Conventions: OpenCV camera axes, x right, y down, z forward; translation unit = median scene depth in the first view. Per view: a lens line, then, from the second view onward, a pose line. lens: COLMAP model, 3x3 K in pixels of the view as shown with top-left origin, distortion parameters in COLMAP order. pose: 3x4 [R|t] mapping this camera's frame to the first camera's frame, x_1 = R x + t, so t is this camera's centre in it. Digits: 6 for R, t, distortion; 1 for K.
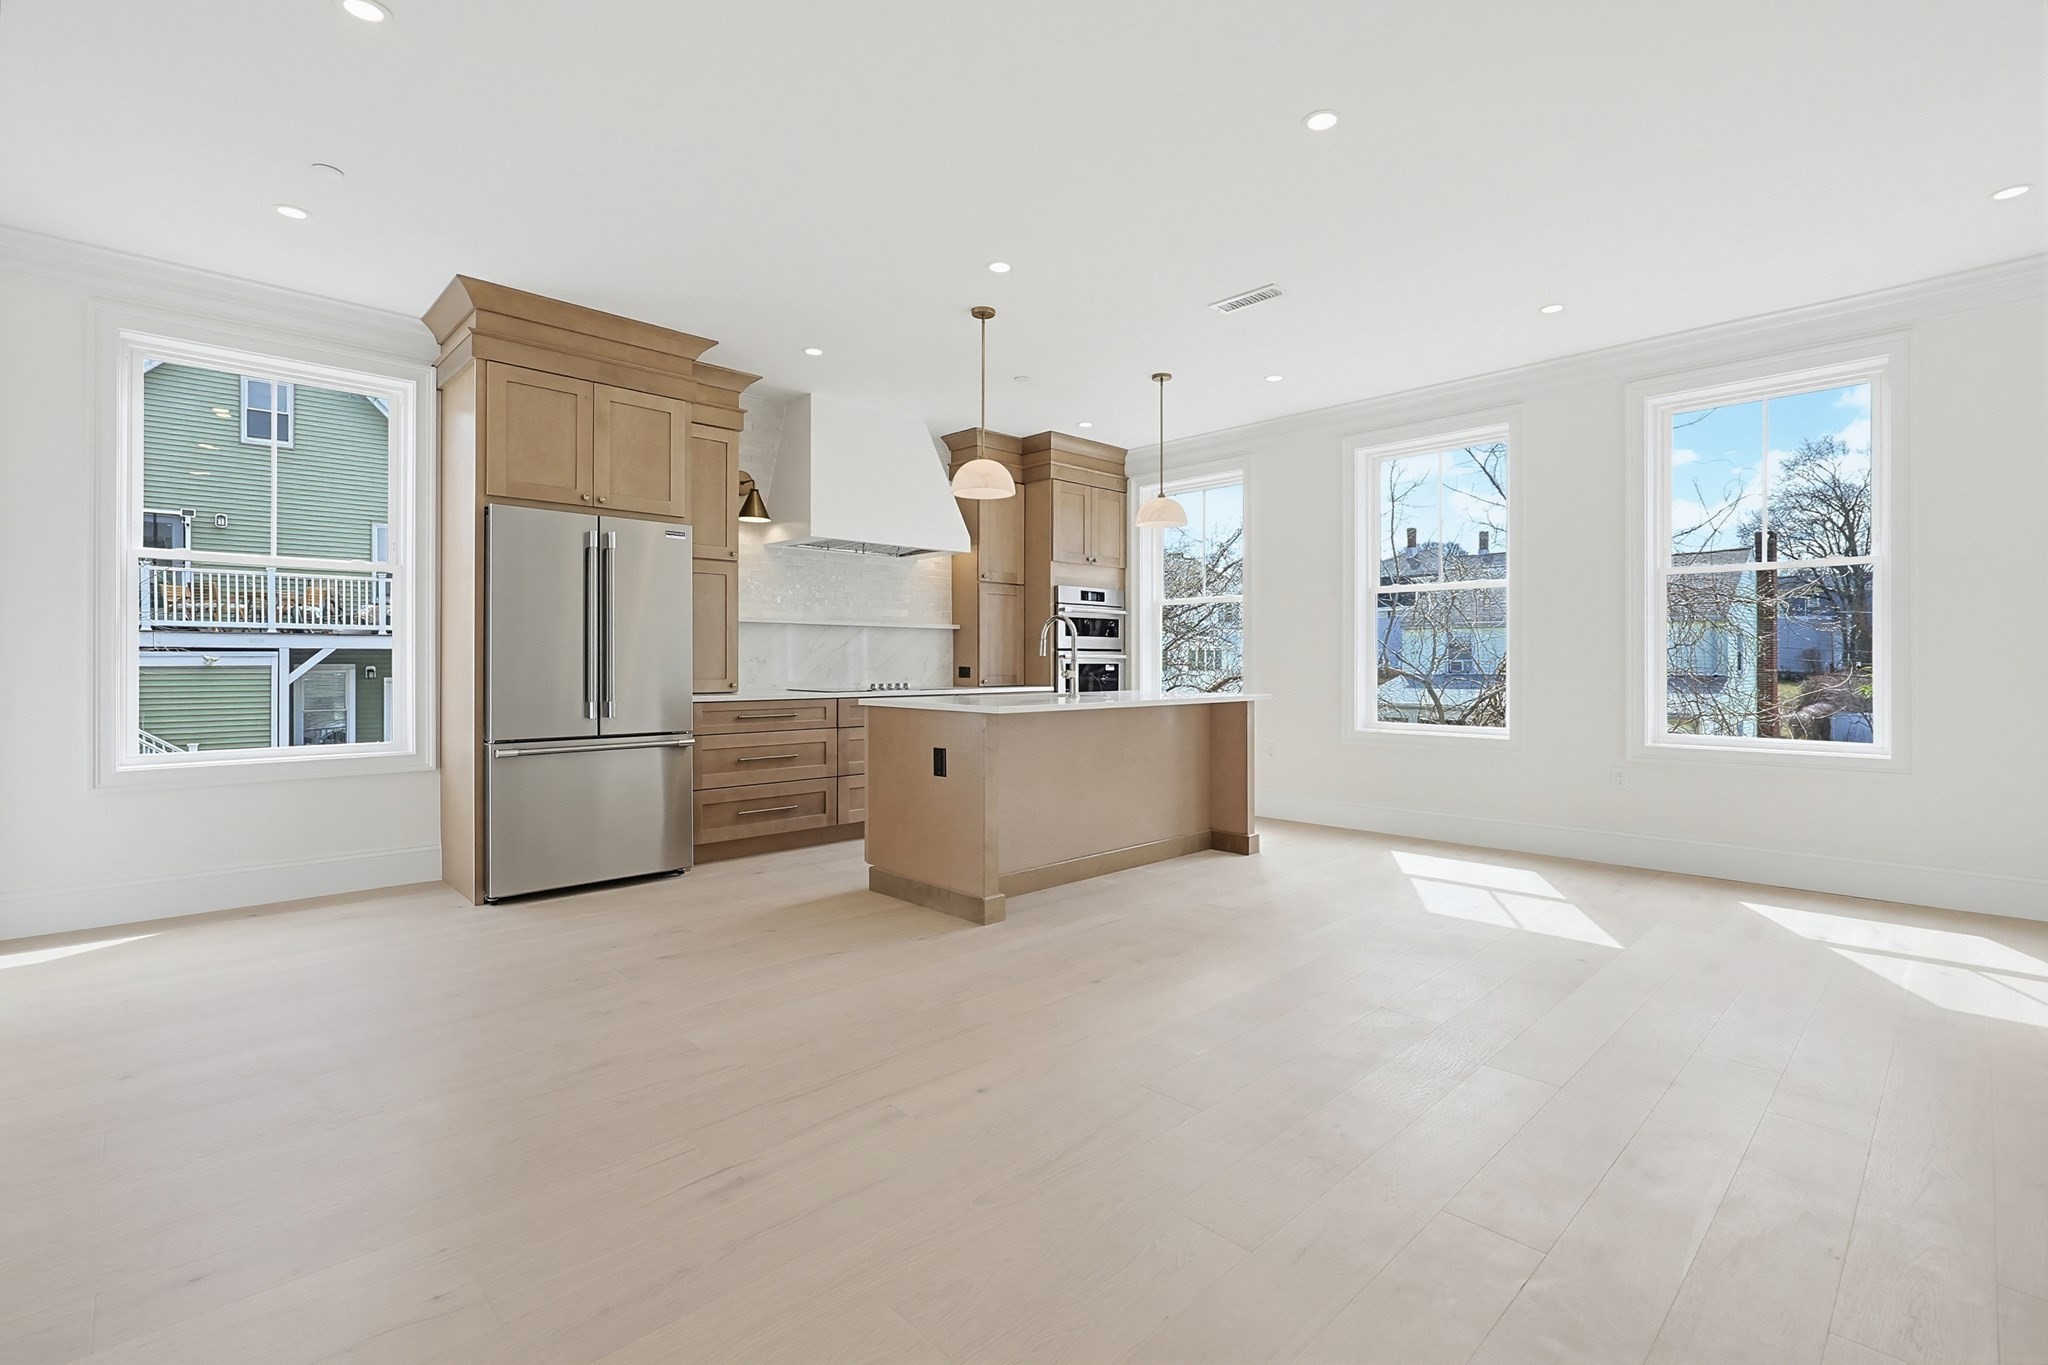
lens RADIAL K [[910.2, 0, 1015.9], [0, 910.2, 660.4], [0, 0, 1]] dist [-0.000914, -0.000017]
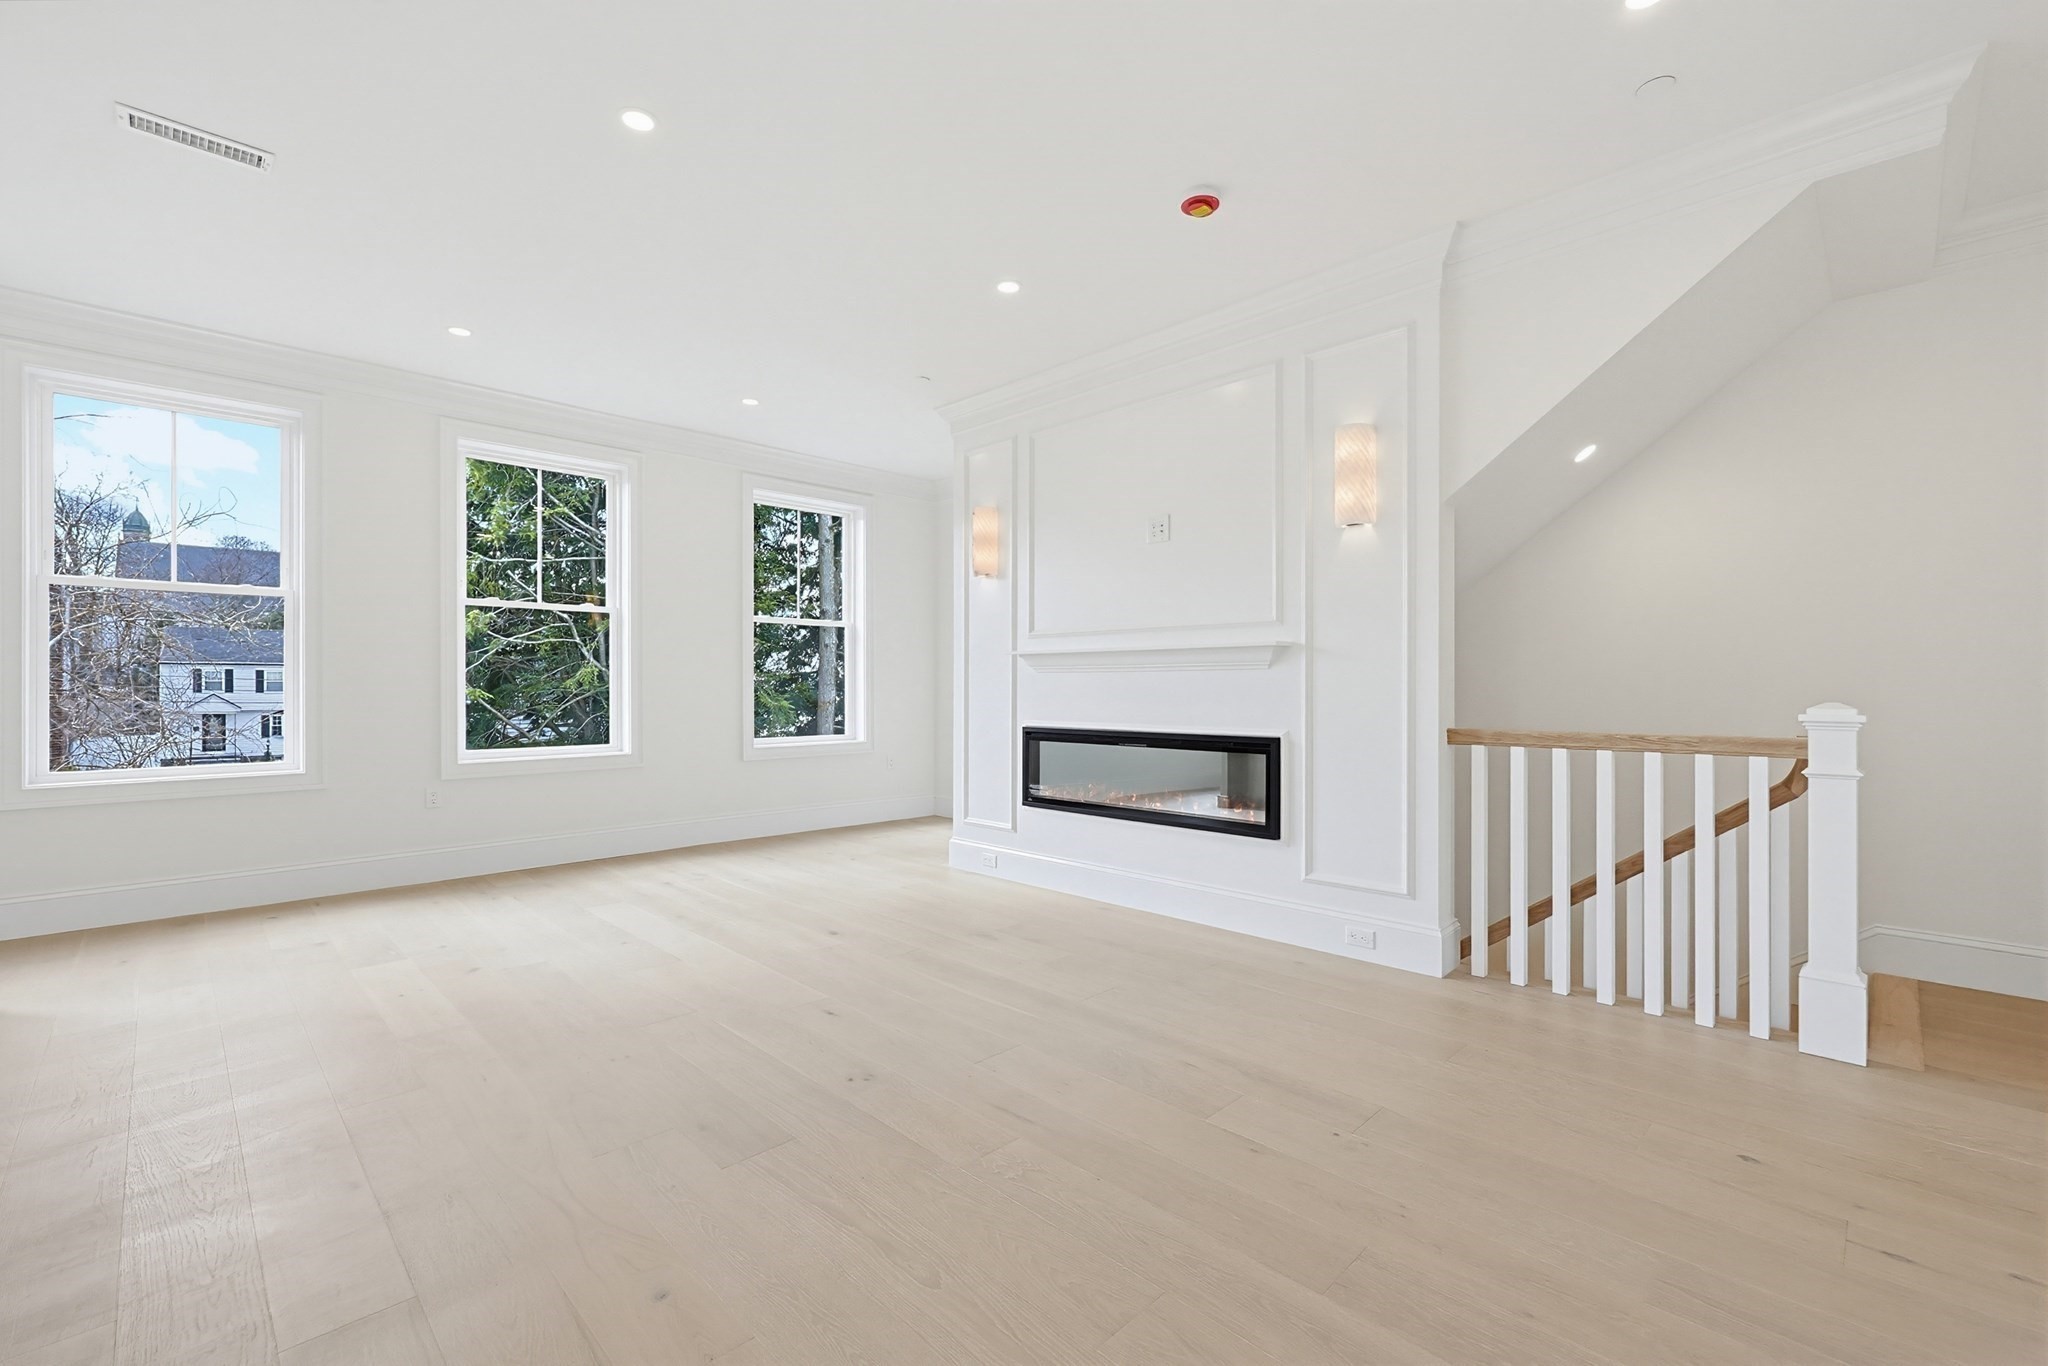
lens RADIAL K [[869.0, 0, 1034.3], [0, 869.0, 684.5], [0, 0, 1]] dist [-0.003294, 0.000685]
pose [[-0.030031, 0.001015, 0.999548, -0.289964], [-0.002249, 0.999997, -0.001083, 0.000467], [-0.999546, -0.002280, -0.030028, 0.295869]]
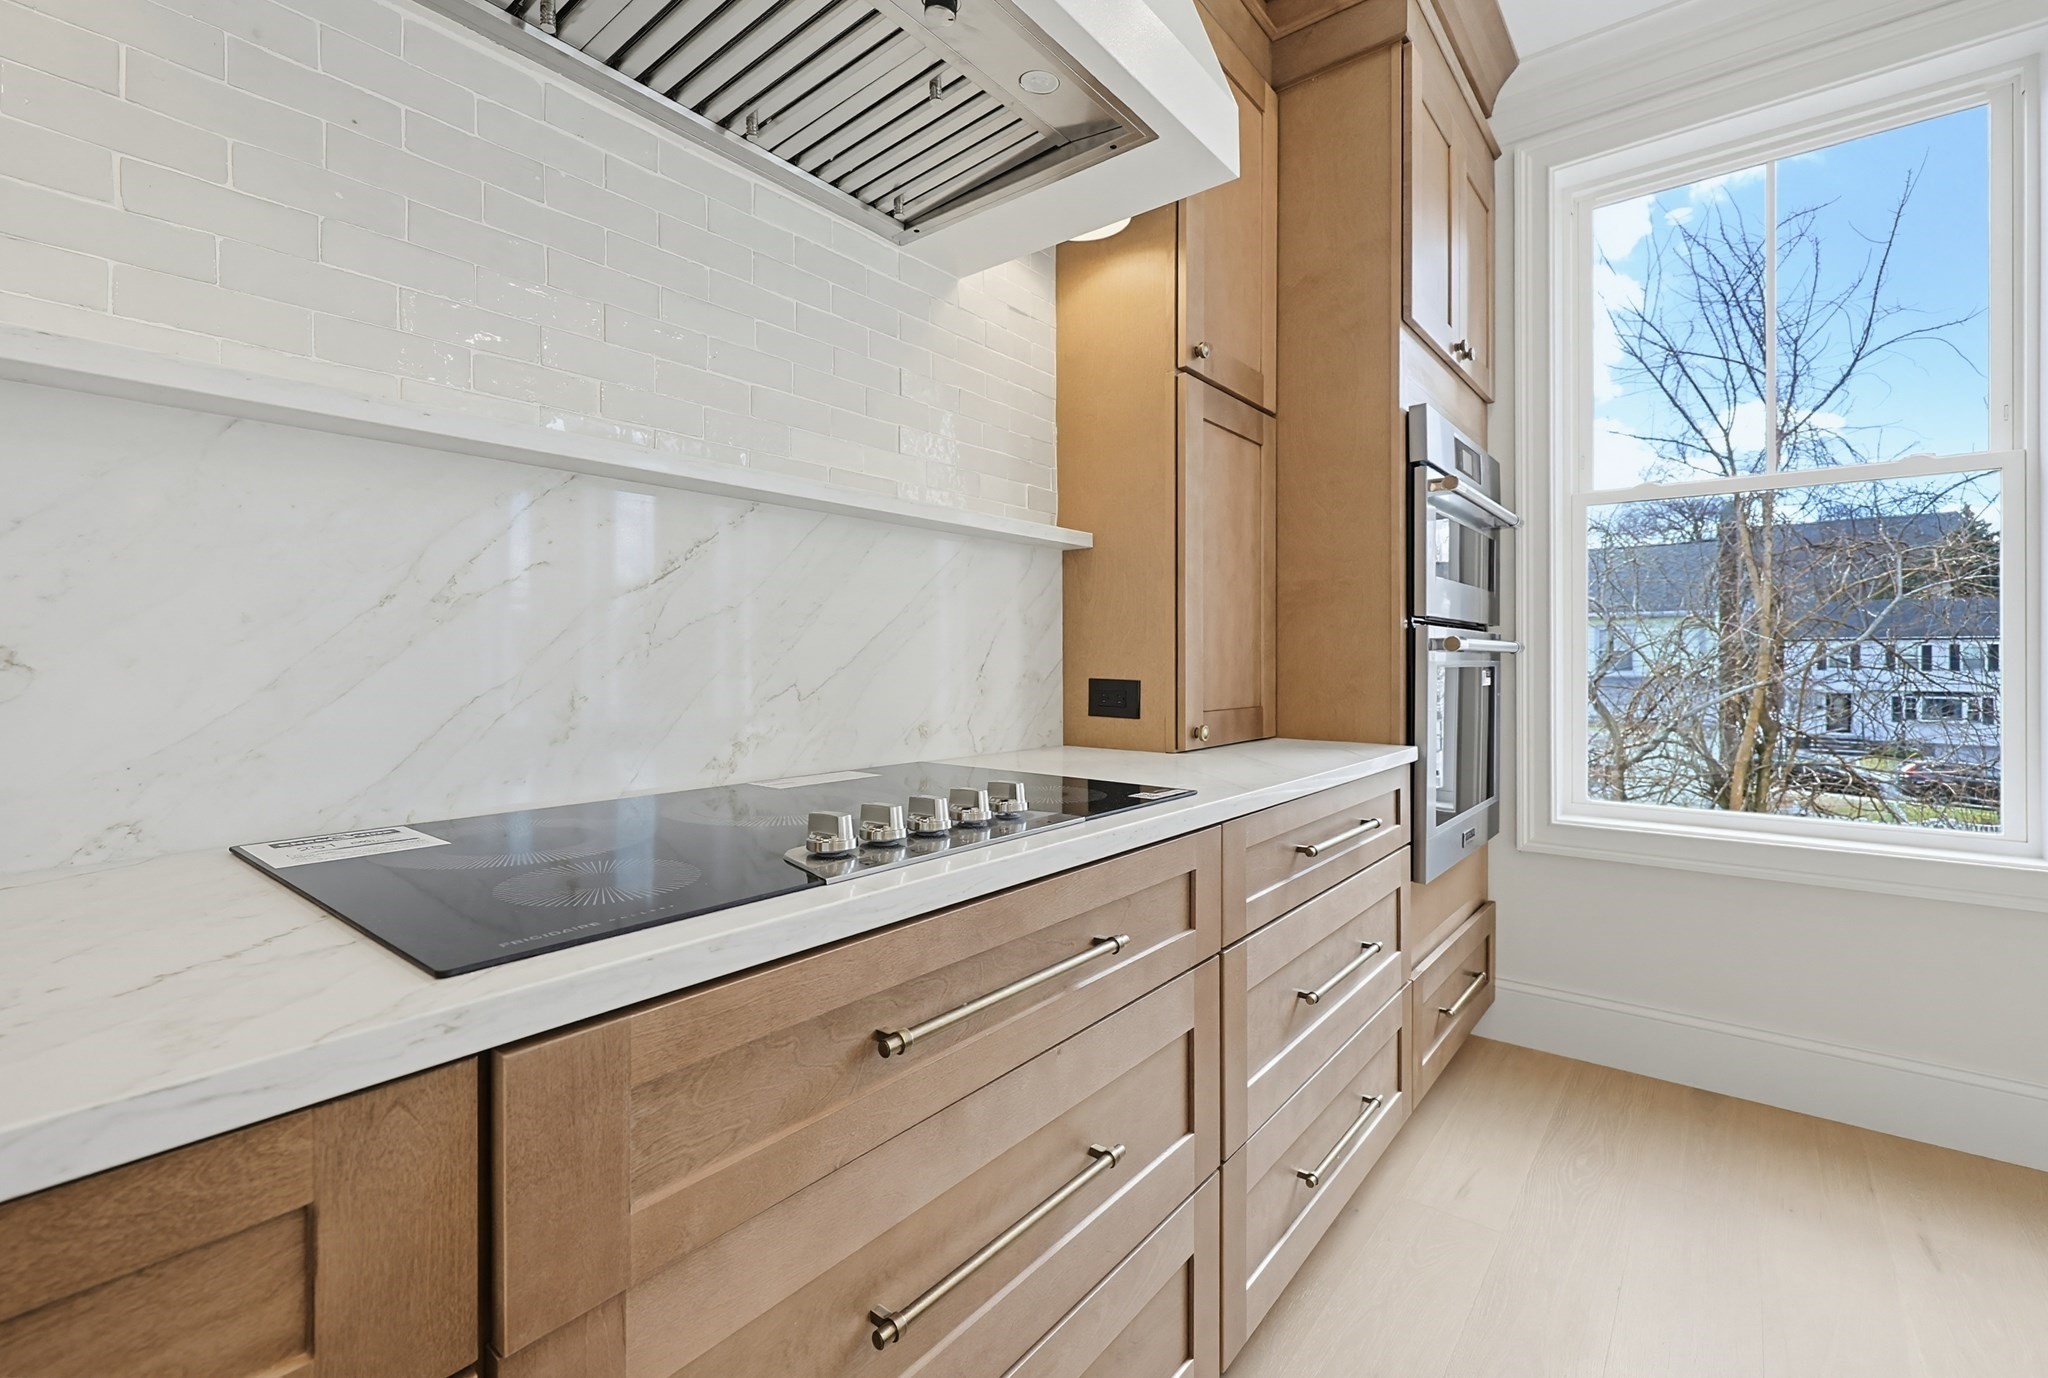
lens RADIAL K [[886.6, 0, 1016.2], [0, 886.6, 659.7], [0, 0, 1]] dist [-0.000065, 0.000269]
pose [[0.991766, 0.002308, 0.128040, -0.145573], [-0.002594, 0.999995, 0.002064, 0.000668], [-0.128035, -0.002379, 0.991767, 0.873889]]
